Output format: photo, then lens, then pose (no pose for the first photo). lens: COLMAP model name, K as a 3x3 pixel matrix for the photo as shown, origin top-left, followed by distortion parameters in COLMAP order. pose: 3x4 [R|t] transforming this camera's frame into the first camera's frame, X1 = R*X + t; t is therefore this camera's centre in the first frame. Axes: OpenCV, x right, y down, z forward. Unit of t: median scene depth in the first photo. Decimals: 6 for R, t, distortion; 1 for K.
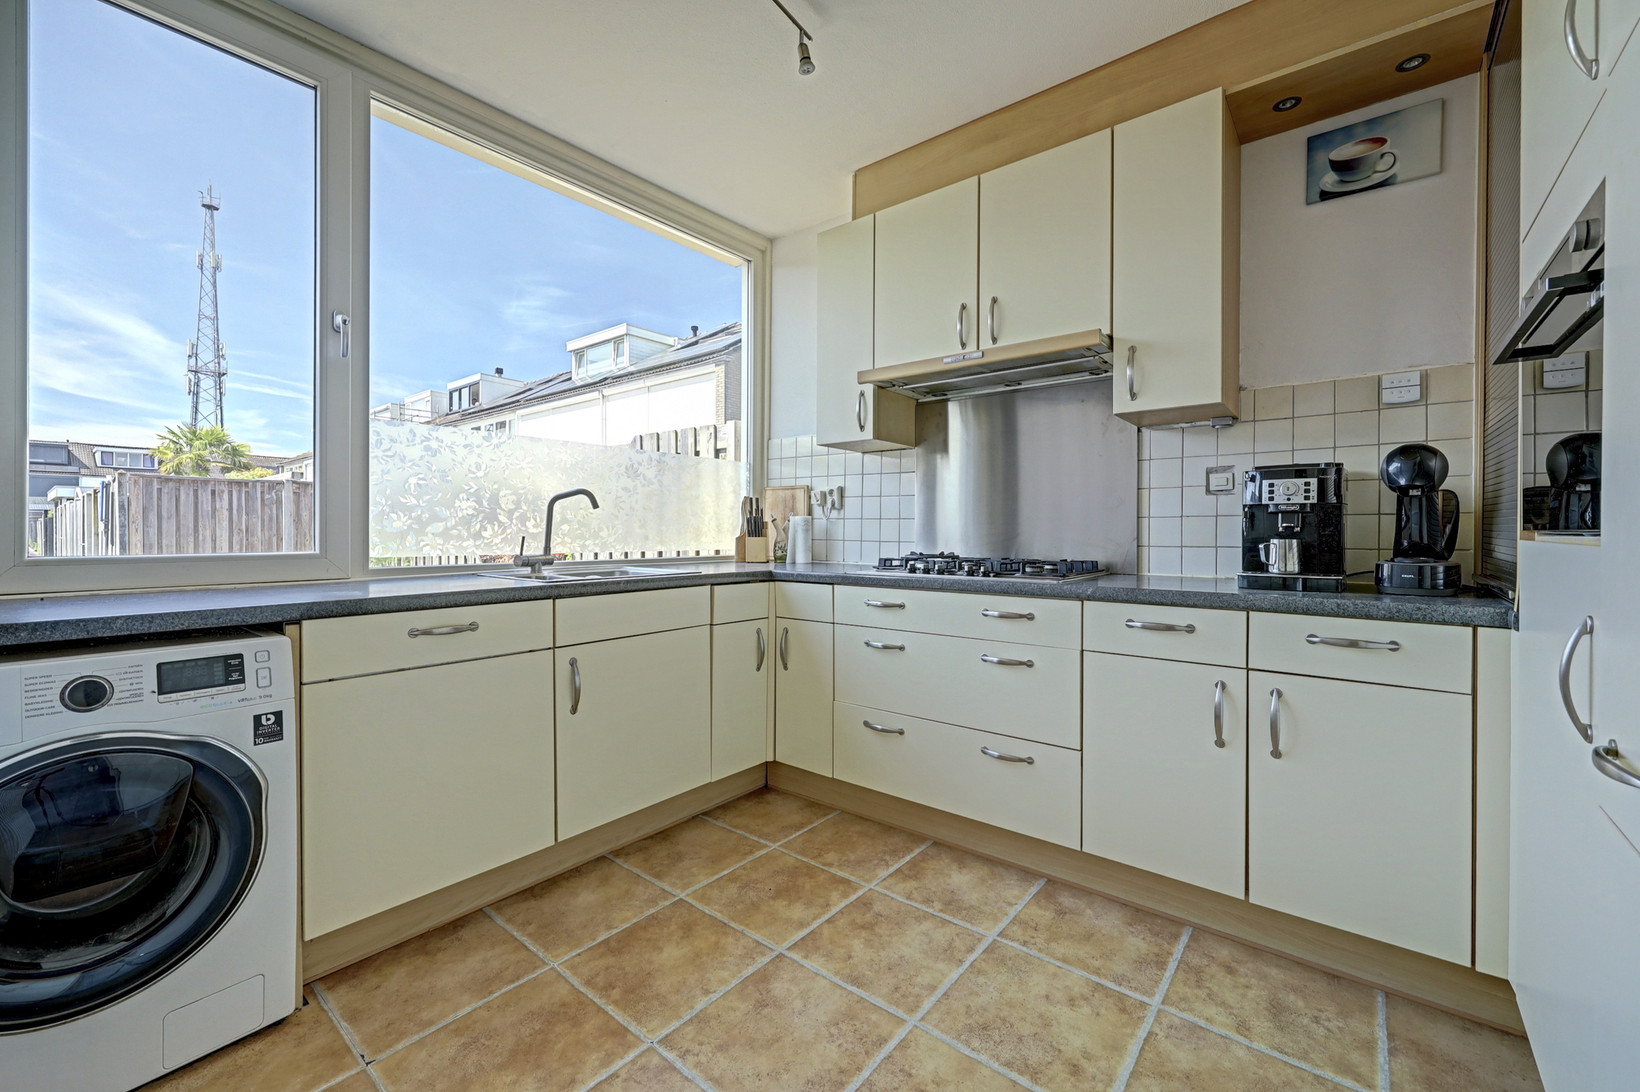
lens RADIAL K [[675.1, 0, 822.7], [0, 675.1, 537.6], [0, 0, 1]] dist [-0.000725, -0.000100]
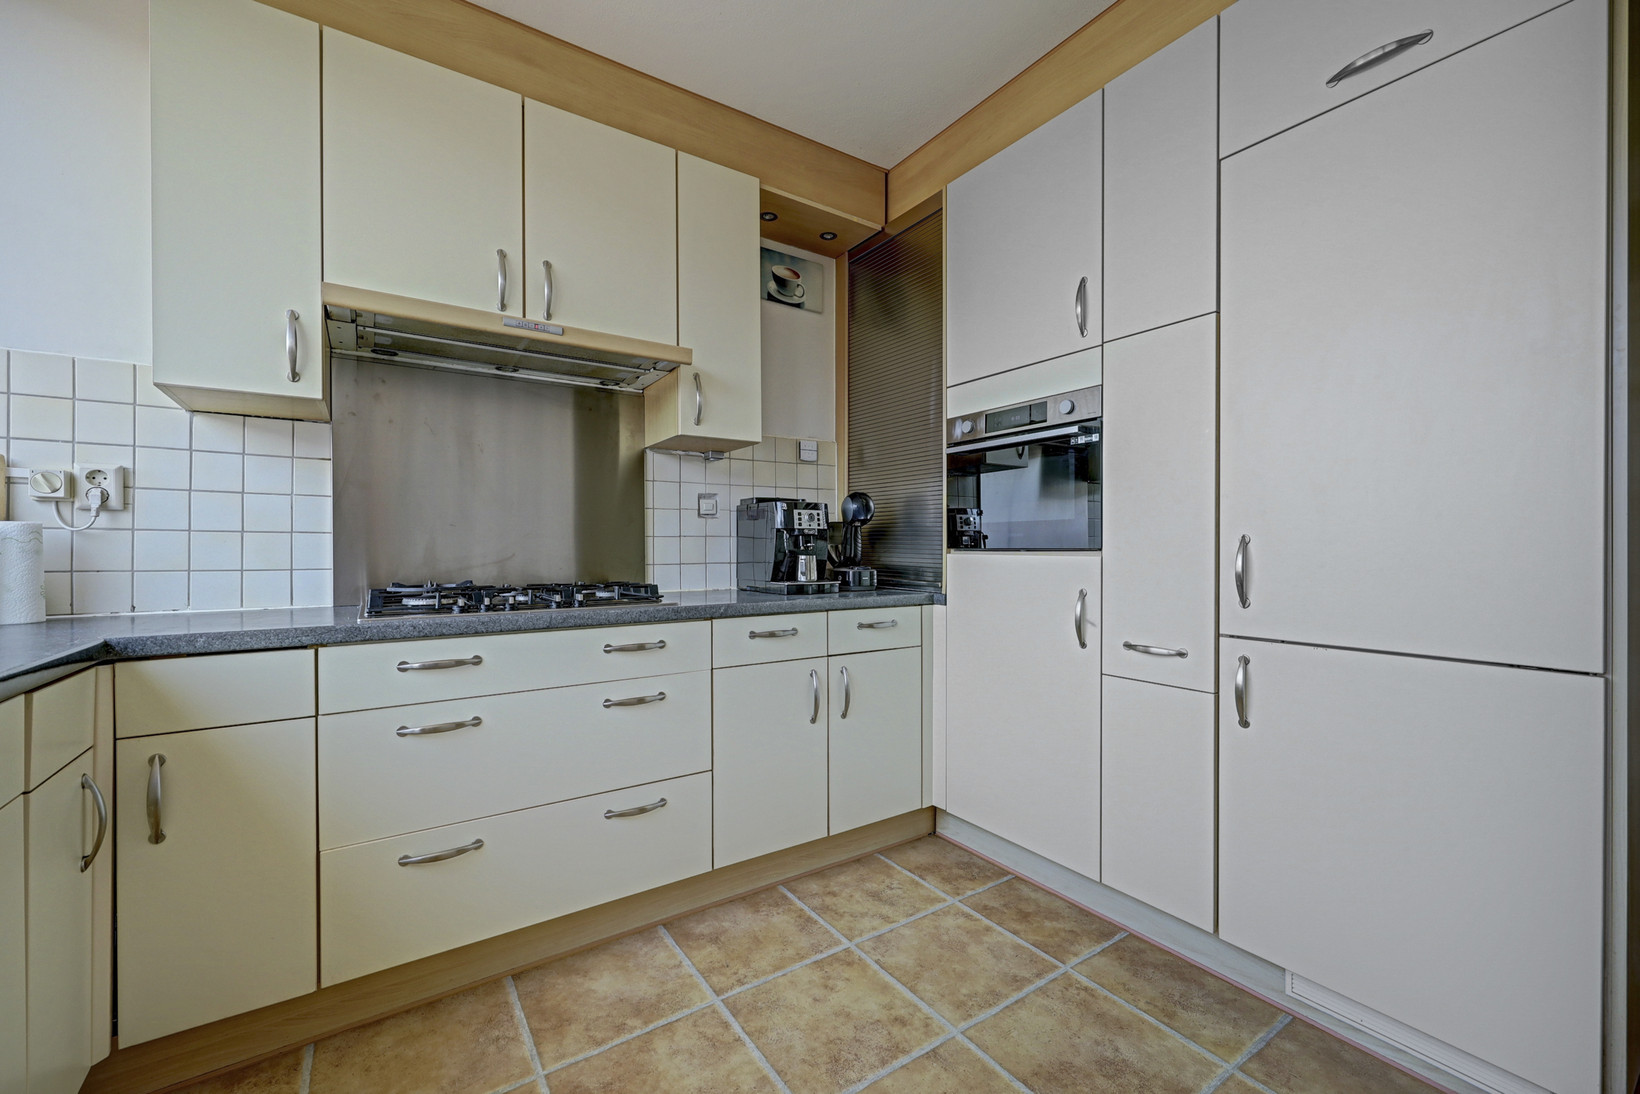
lens RADIAL K [[675.1, 0, 816.0], [0, 675.1, 553.5], [0, 0, 1]] dist [-0.000725, -0.000100]
pose [[0.275166, -0.009649, 0.961348, -0.504097], [0.014197, 0.999881, 0.005972, -0.007963], [-0.961292, 0.012005, 0.275270, 0.542234]]
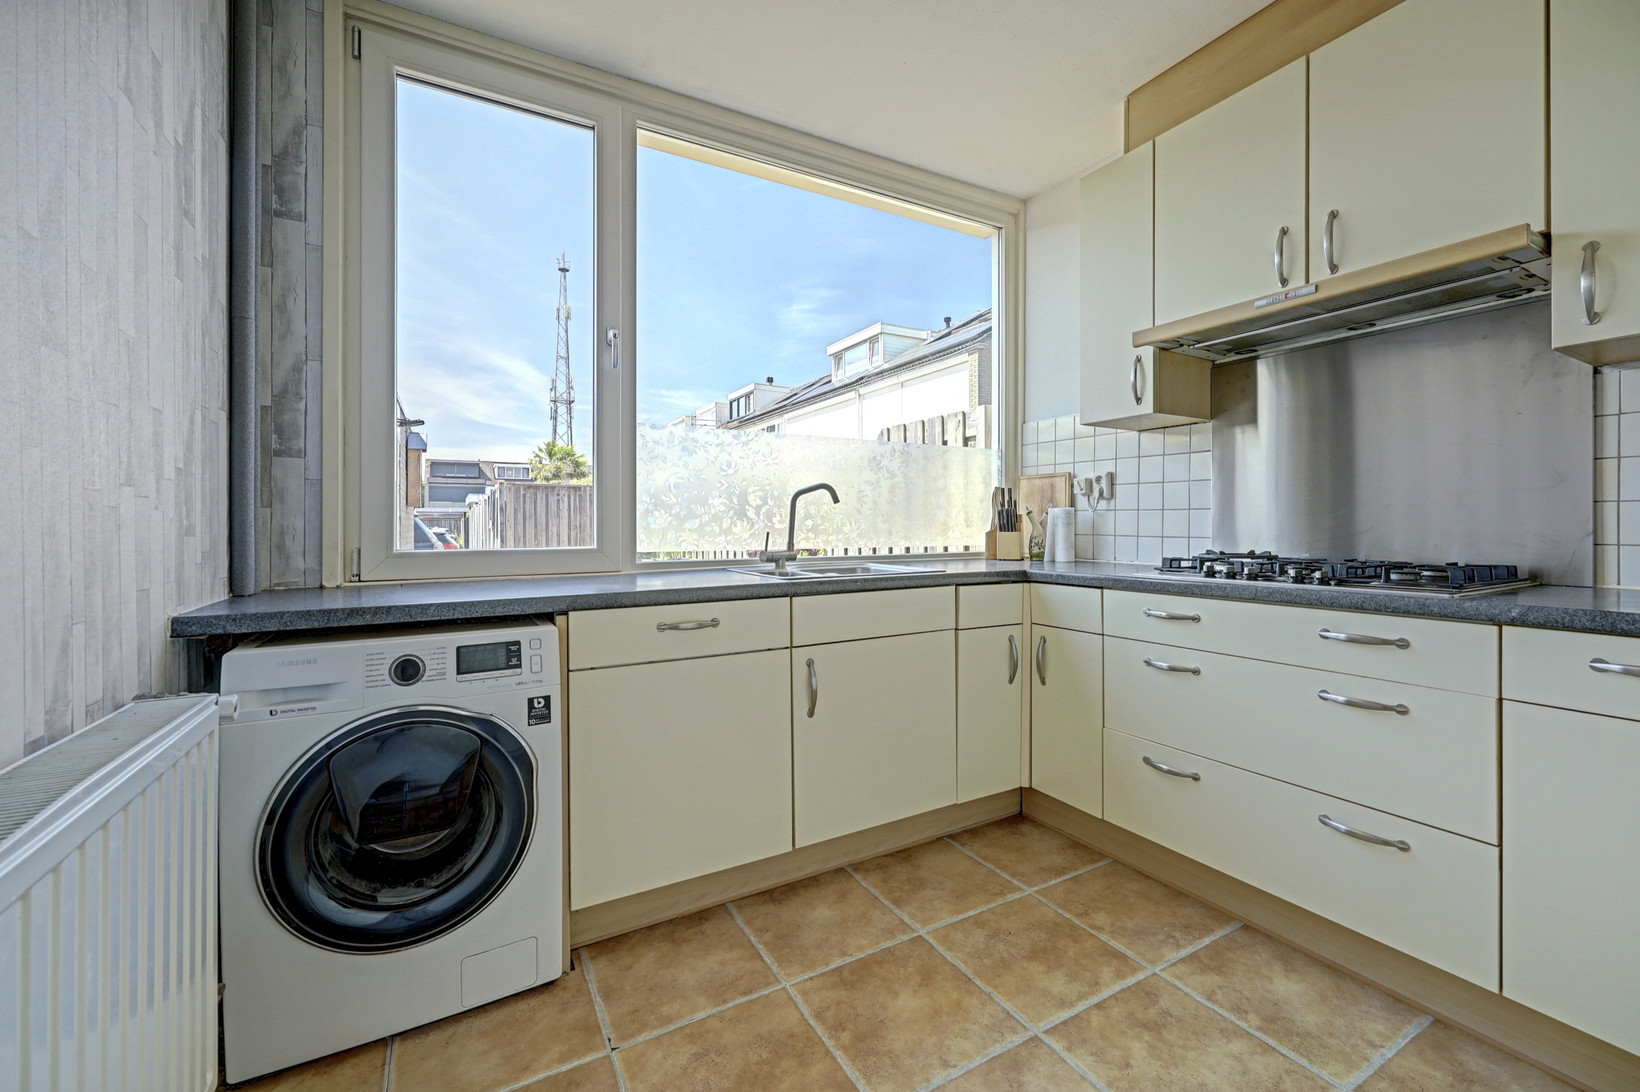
lens RADIAL K [[675.1, 0, 821.3], [0, 675.1, 528.3], [0, 0, 1]] dist [-0.000725, -0.000100]
pose [[0.930121, -0.004377, -0.367226, -0.000826], [0.002855, 0.999985, -0.004687, -0.003123], [0.367241, 0.003311, 0.930120, 0.111769]]
